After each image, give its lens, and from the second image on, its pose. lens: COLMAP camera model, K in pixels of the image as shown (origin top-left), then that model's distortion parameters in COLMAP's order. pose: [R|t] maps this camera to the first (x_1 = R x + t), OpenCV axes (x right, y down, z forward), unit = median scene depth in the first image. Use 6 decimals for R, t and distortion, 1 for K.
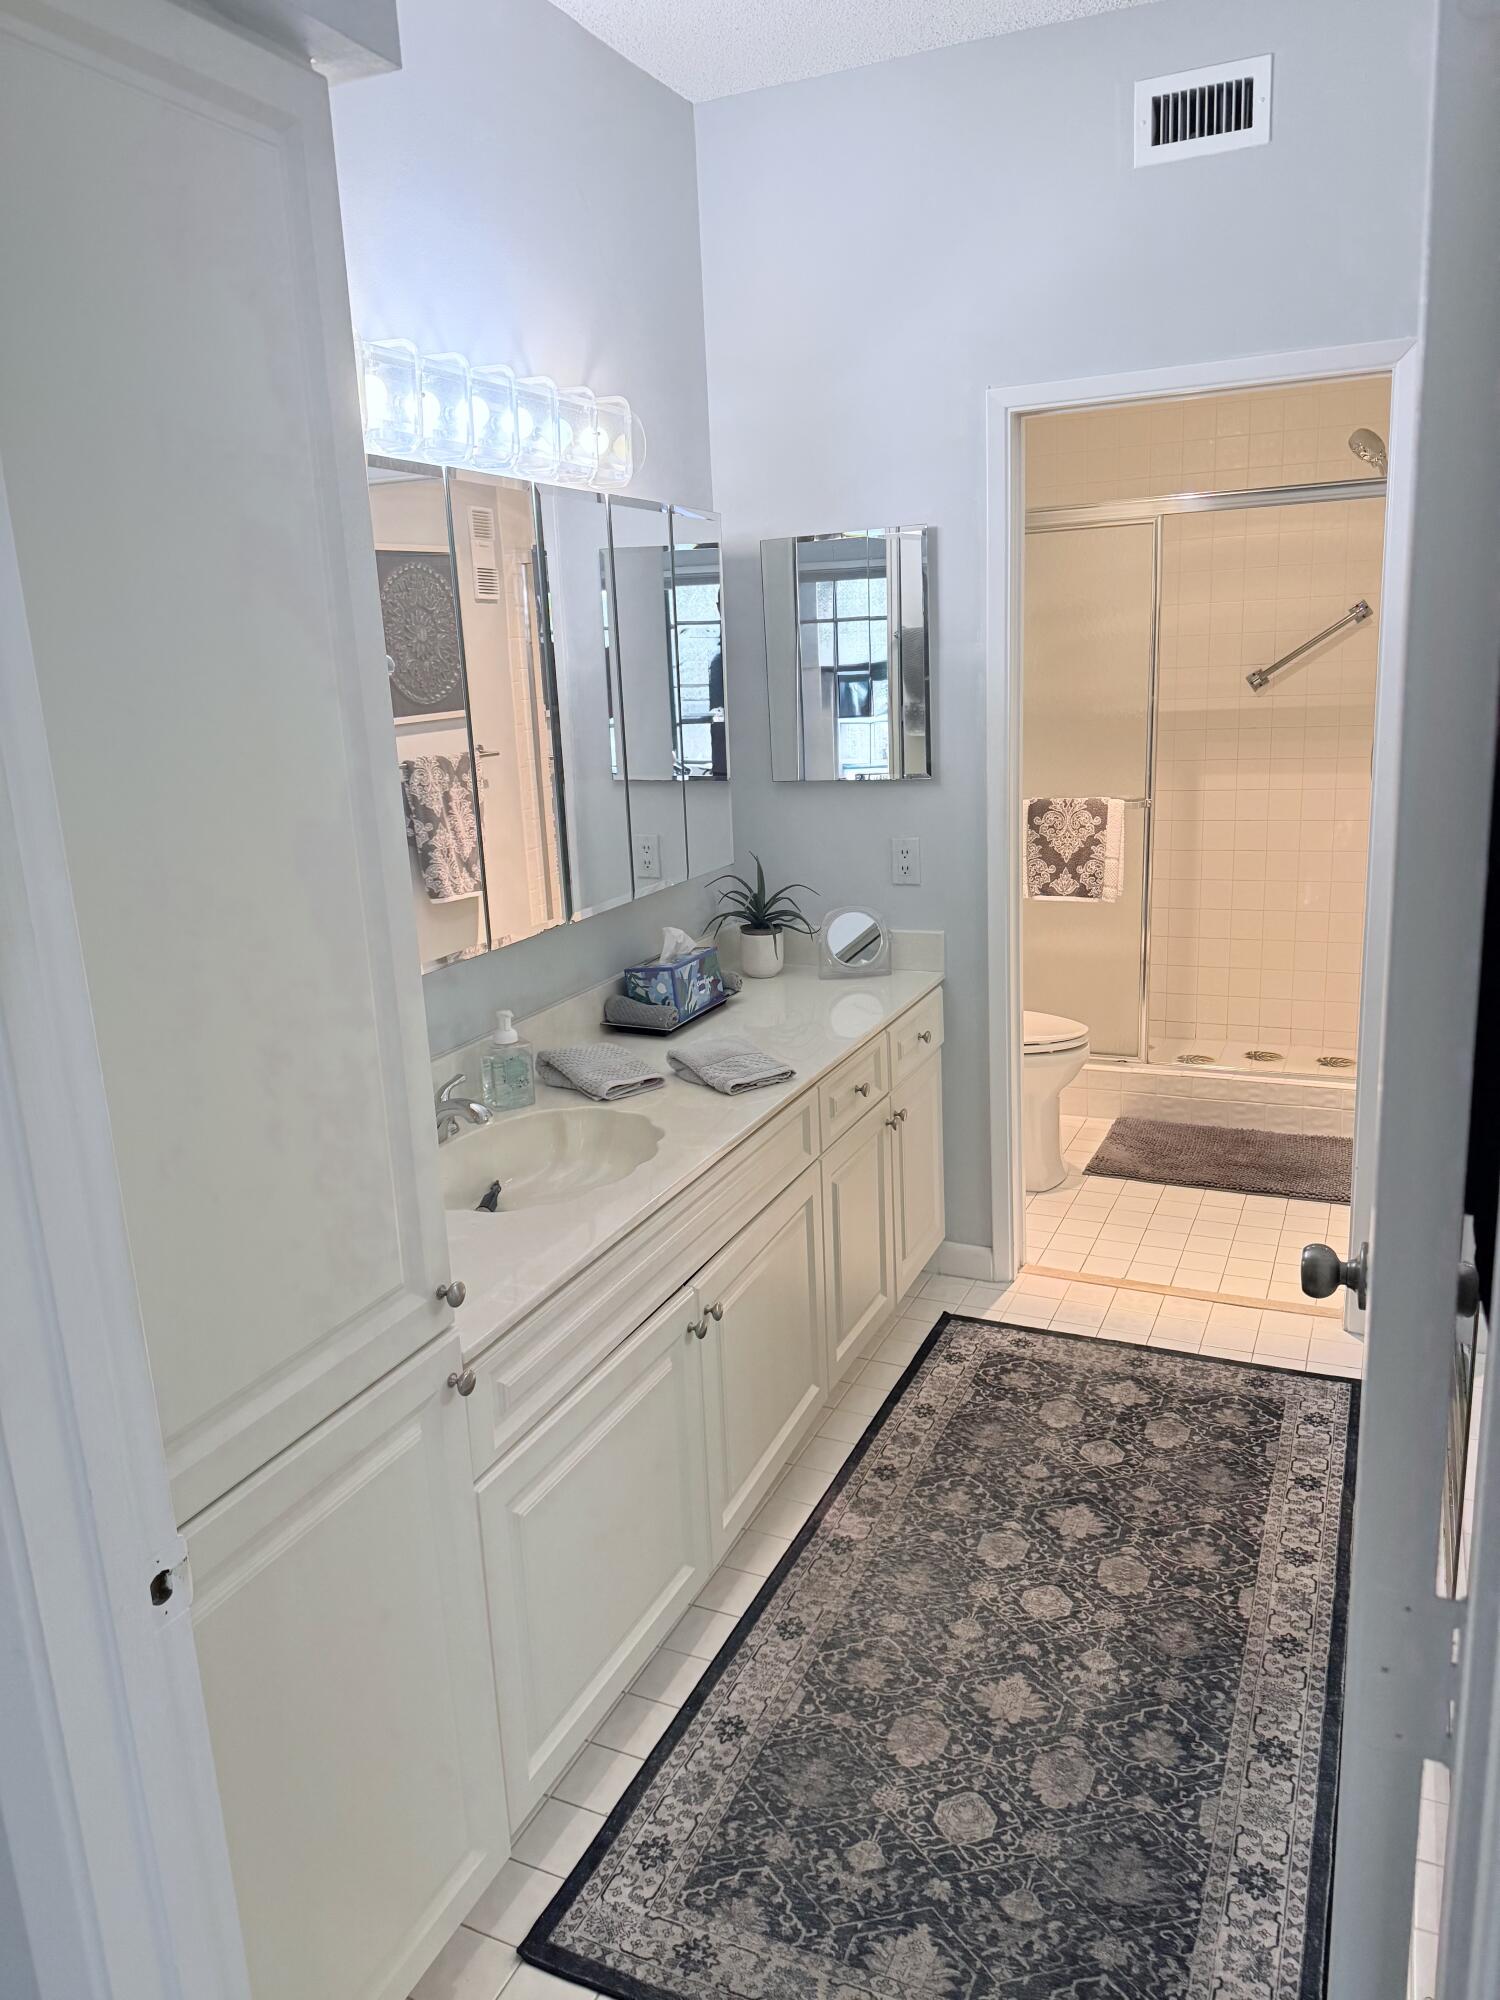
lens RADIAL K [[1408.7, 0, 733.3], [0, 1408.7, 998.4], [0, 0, 1]] dist [0.041923, -0.005681]
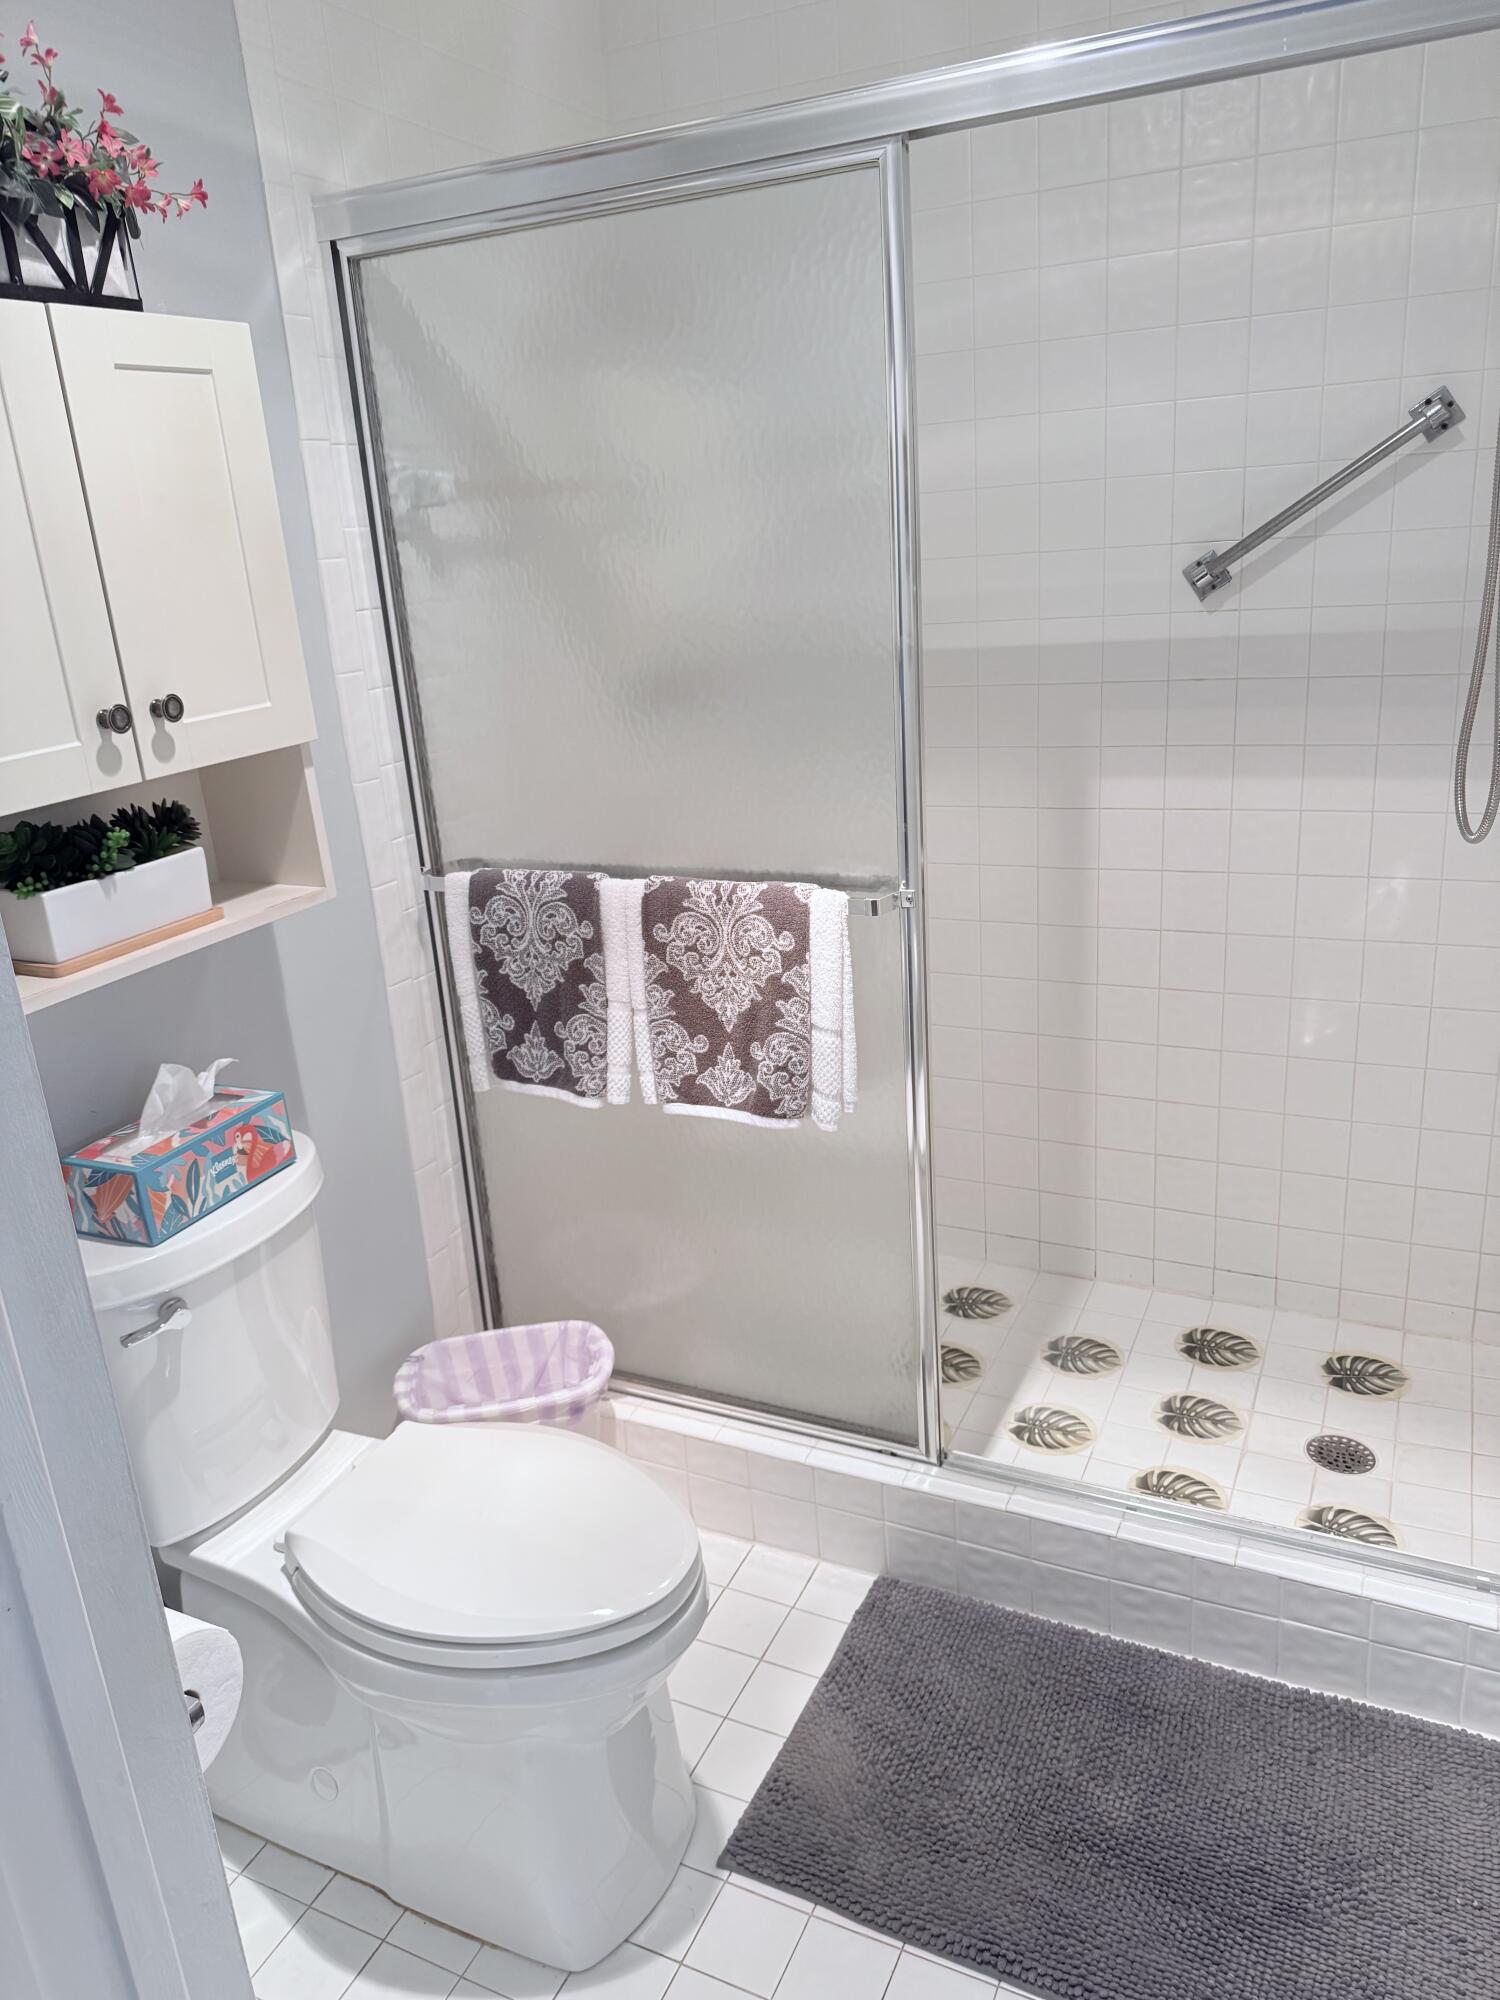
lens RADIAL K [[1408.7, 0, 766.7], [0, 1408.7, 998.7], [0, 0, 1]] dist [0.041923, -0.005681]
pose [[0.999802, -0.017220, -0.010020, 0.250779], [0.017989, 0.996423, 0.082566, -0.140396], [0.008562, -0.082730, 0.996535, 0.578024]]
